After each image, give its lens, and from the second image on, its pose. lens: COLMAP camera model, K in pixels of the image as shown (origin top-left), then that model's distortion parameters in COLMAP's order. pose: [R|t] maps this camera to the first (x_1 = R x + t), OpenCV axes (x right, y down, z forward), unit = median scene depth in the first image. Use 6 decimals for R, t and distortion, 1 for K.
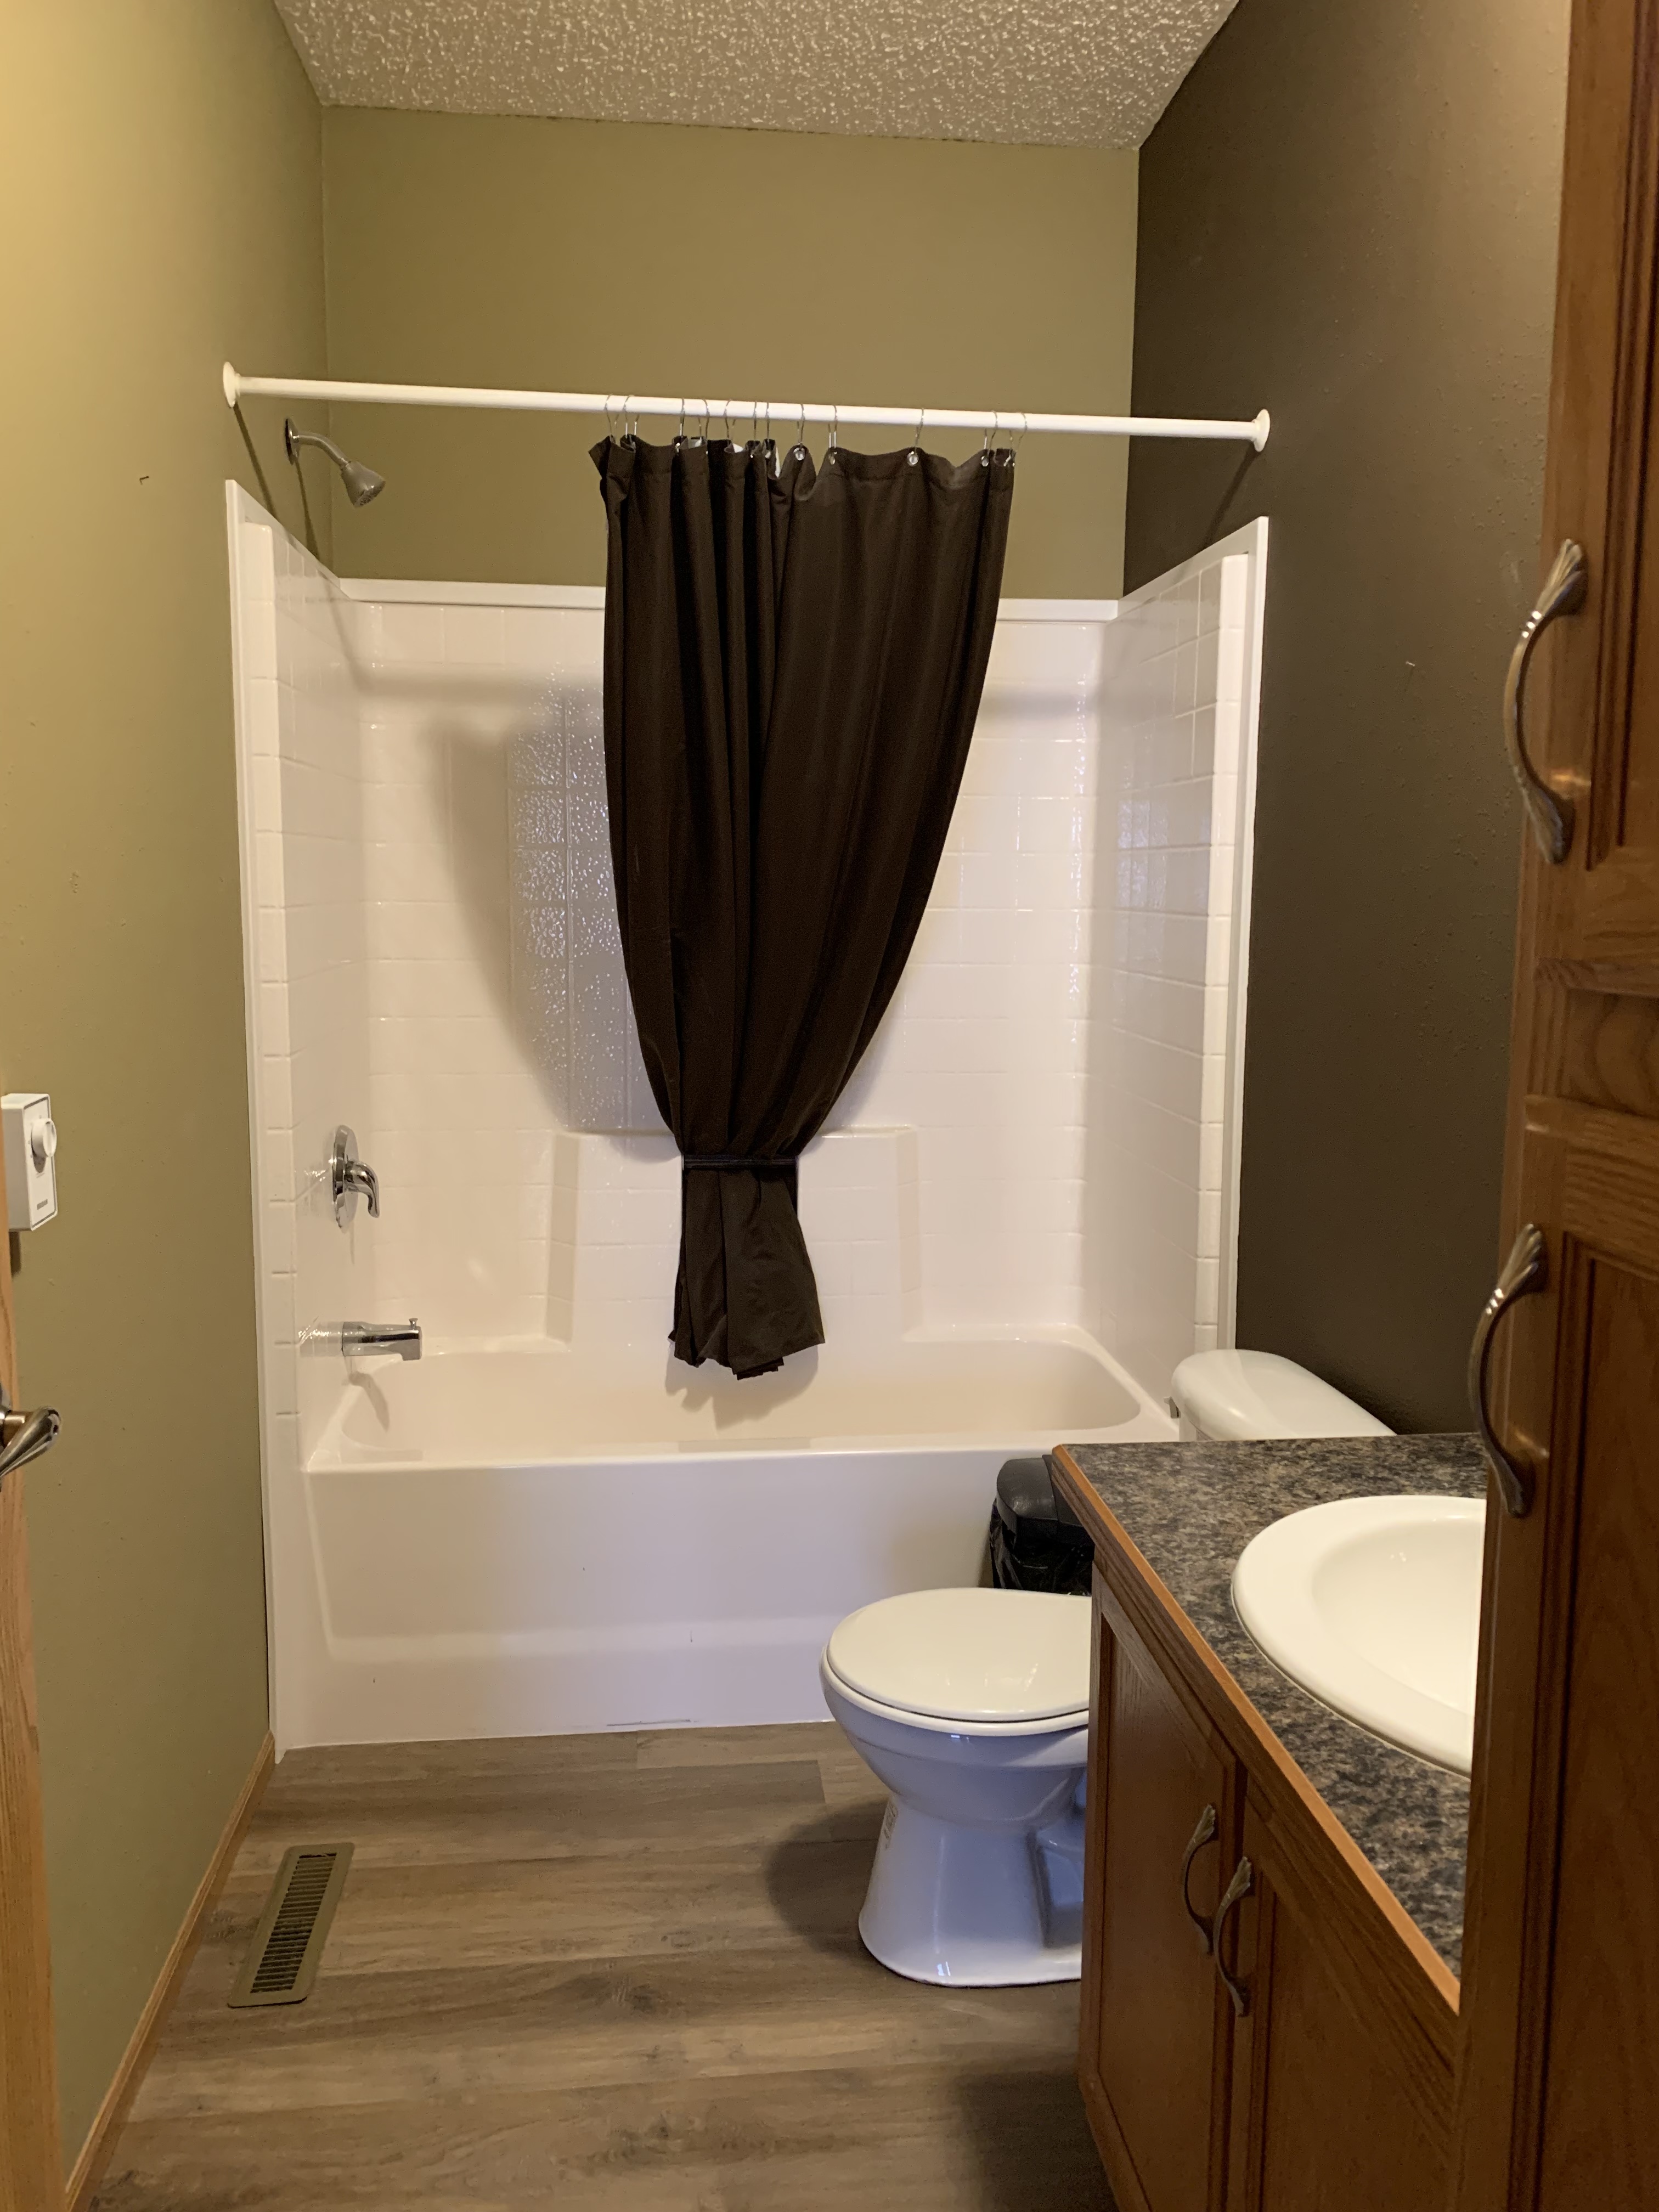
lens RADIAL K [[1671.2, 0, 830.1], [0, 1671.2, 1101.7], [0, 0, 1]] dist [0.034575, -0.029397]
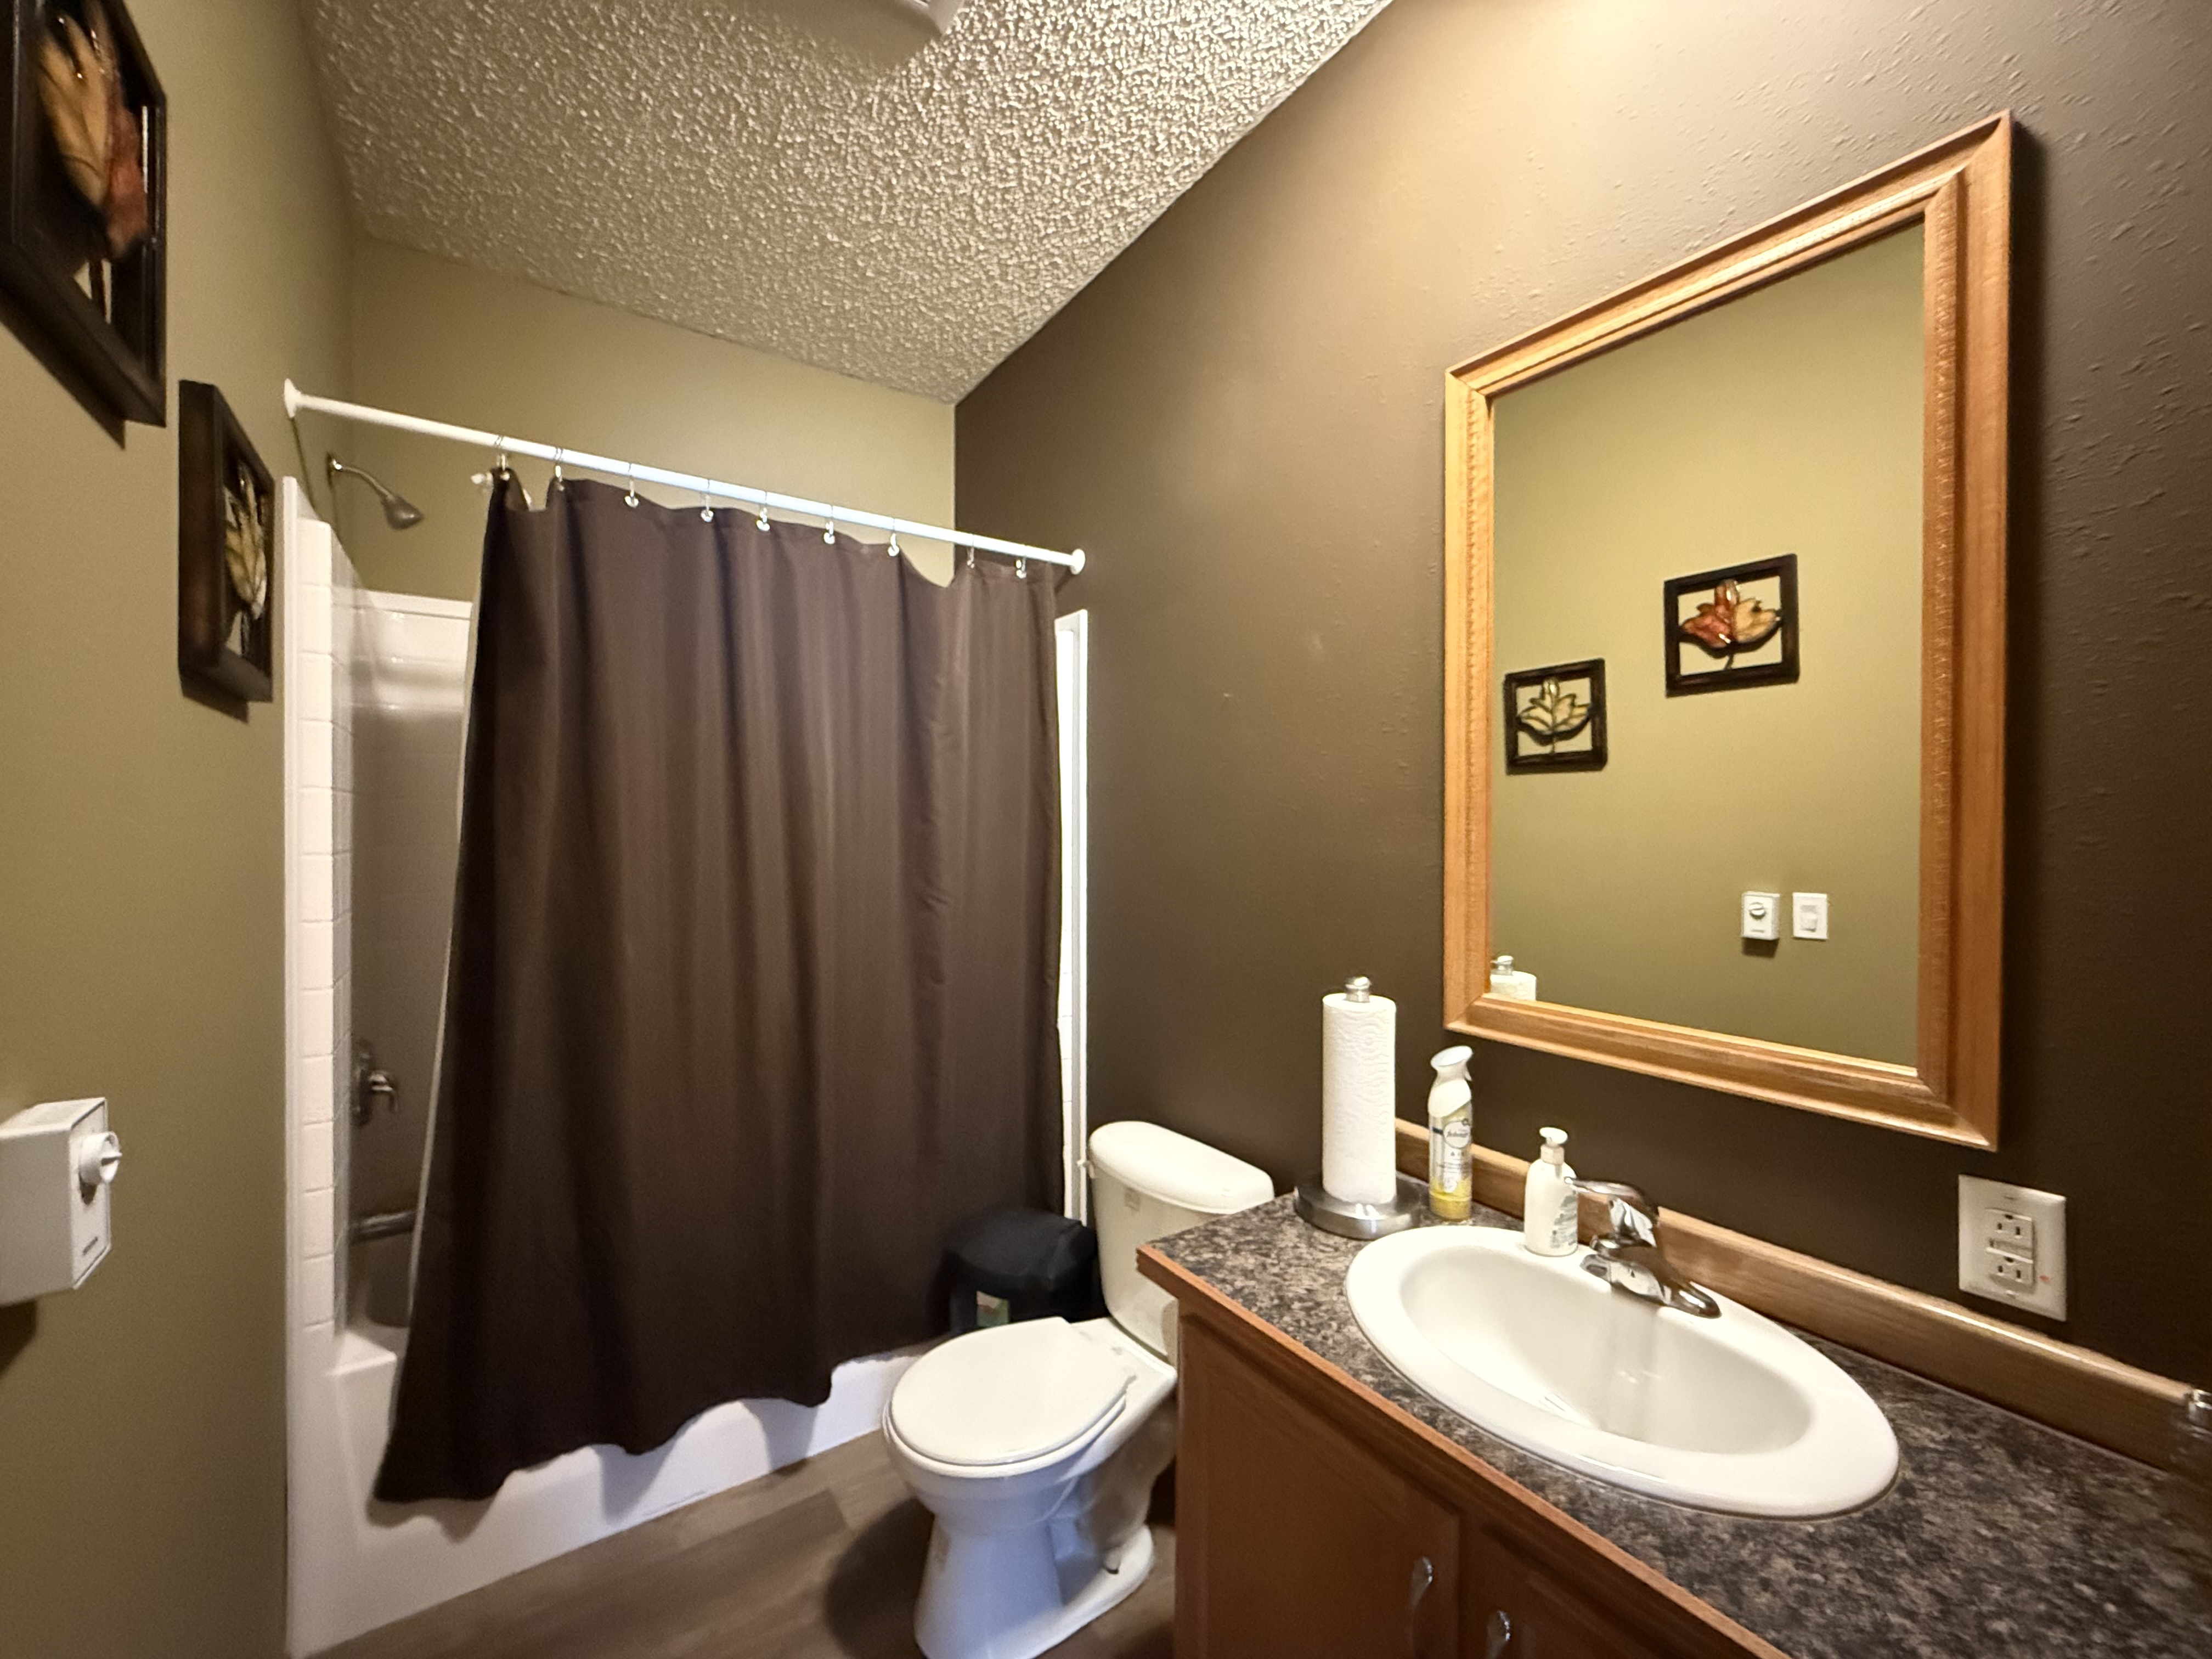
lens RADIAL K [[883.5, 0, 1098.2], [0, 883.5, 833.1], [0, 0, 1]] dist [-0.000869, -0.000320]
pose [[0.881727, -0.010785, 0.471637, -0.156790], [0.068338, 0.992114, -0.105072, -0.033346], [-0.466785, 0.124876, 0.875510, 0.256083]]
